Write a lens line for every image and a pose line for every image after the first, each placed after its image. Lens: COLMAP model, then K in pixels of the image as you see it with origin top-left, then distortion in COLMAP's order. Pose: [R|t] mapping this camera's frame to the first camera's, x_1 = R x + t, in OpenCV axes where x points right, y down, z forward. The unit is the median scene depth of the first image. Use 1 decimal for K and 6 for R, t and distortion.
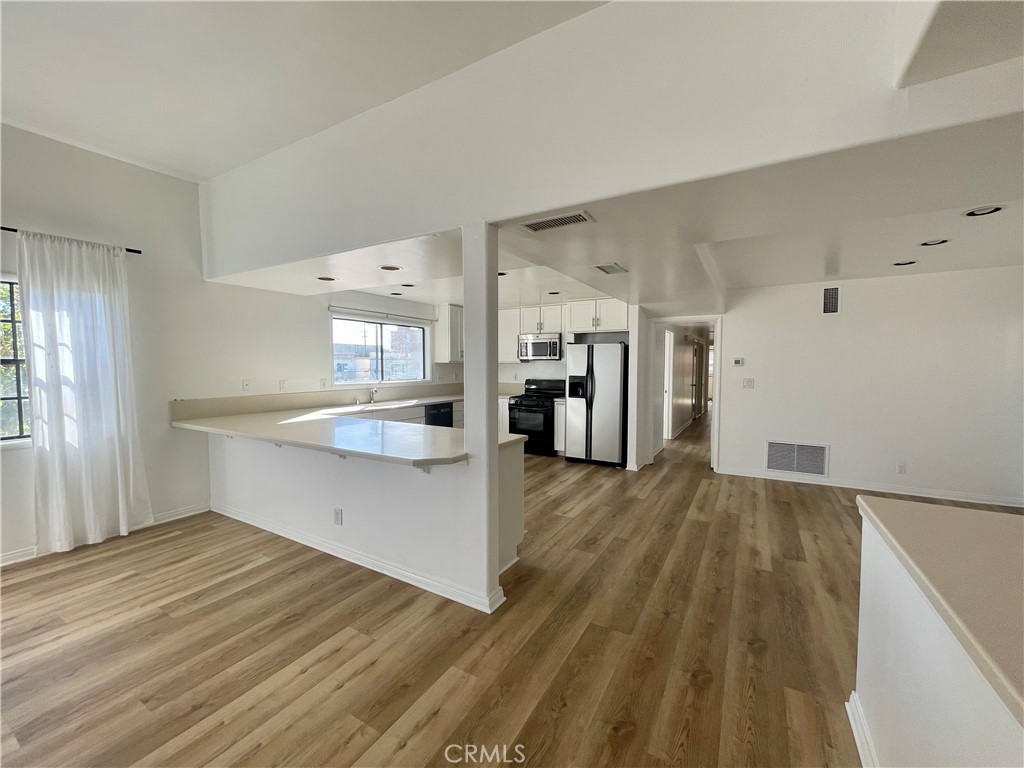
lens RADIAL K [[412.0, 0, 509.8], [0, 412.0, 385.8], [0, 0, 1]] dist [0.000190, -0.000781]
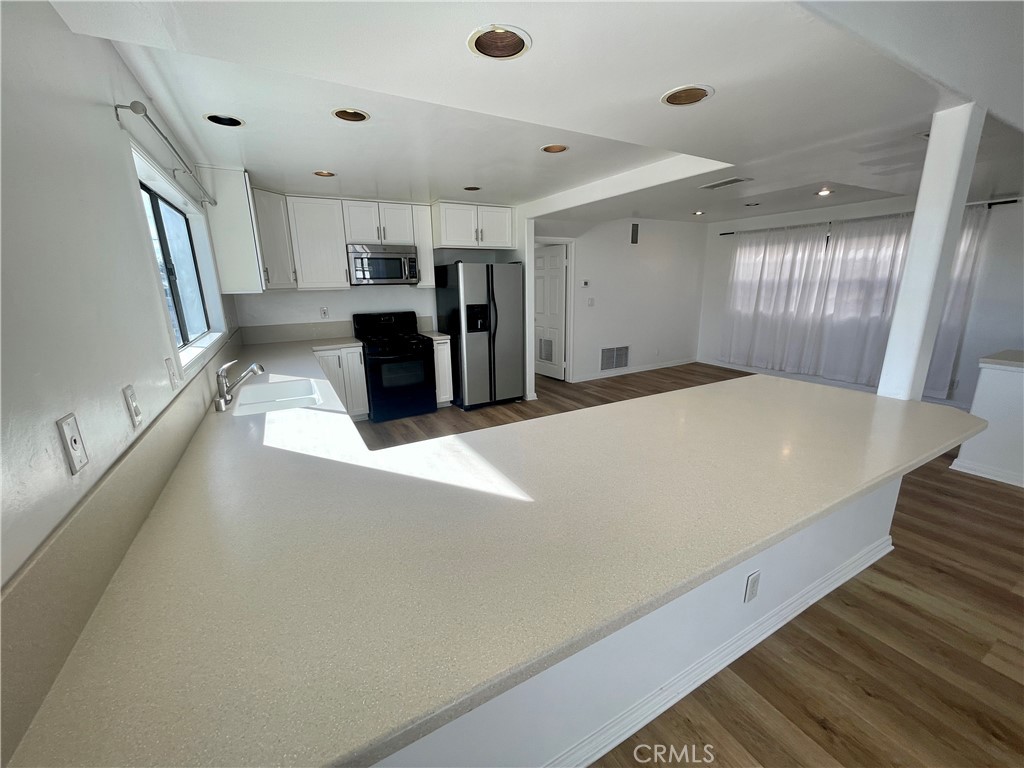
lens RADIAL K [[412.0, 0, 507.3], [0, 412.0, 387.8], [0, 0, 1]] dist [0.000190, -0.000781]
pose [[0.507012, -0.224395, 0.832217, -0.917929], [0.060880, 0.972429, 0.225111, -0.077137], [-0.859786, -0.063469, 0.506695, 0.960403]]
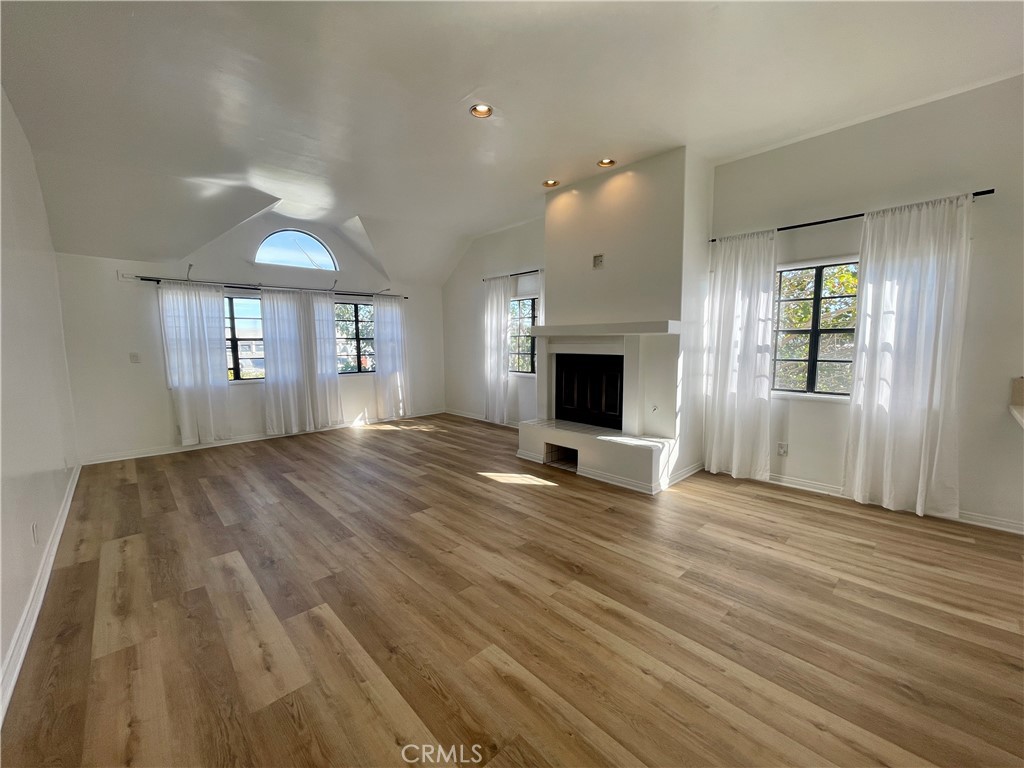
lens RADIAL K [[412.0, 0, 509.9], [0, 412.0, 385.4], [0, 0, 1]] dist [0.000190, -0.000781]
pose [[-0.278492, 0.106075, -0.954563, 0.194544], [-0.038848, 0.991825, 0.121549, -0.006745], [0.959652, 0.070934, -0.272095, 0.360118]]
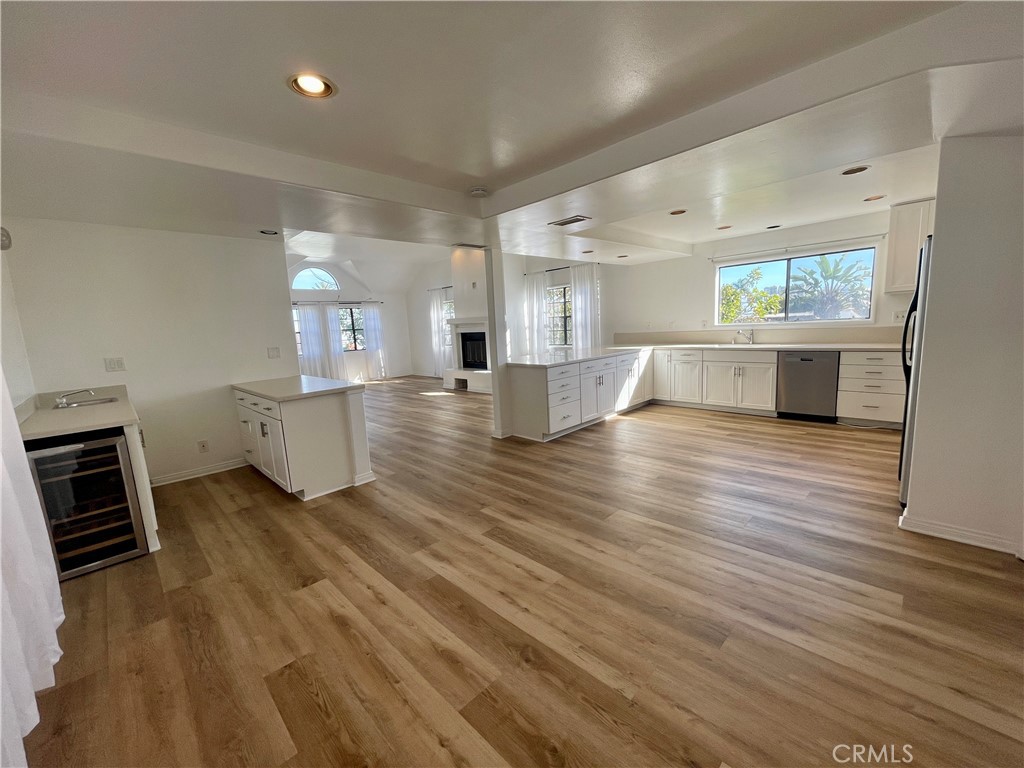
lens RADIAL K [[412.0, 0, 513.4], [0, 412.0, 385.9], [0, 0, 1]] dist [0.000190, -0.000781]
pose [[-0.249590, 0.157017, -0.955537, 1.431648], [0.004983, 0.986961, 0.160879, -0.041407], [0.968339, 0.035392, -0.247119, 1.201940]]
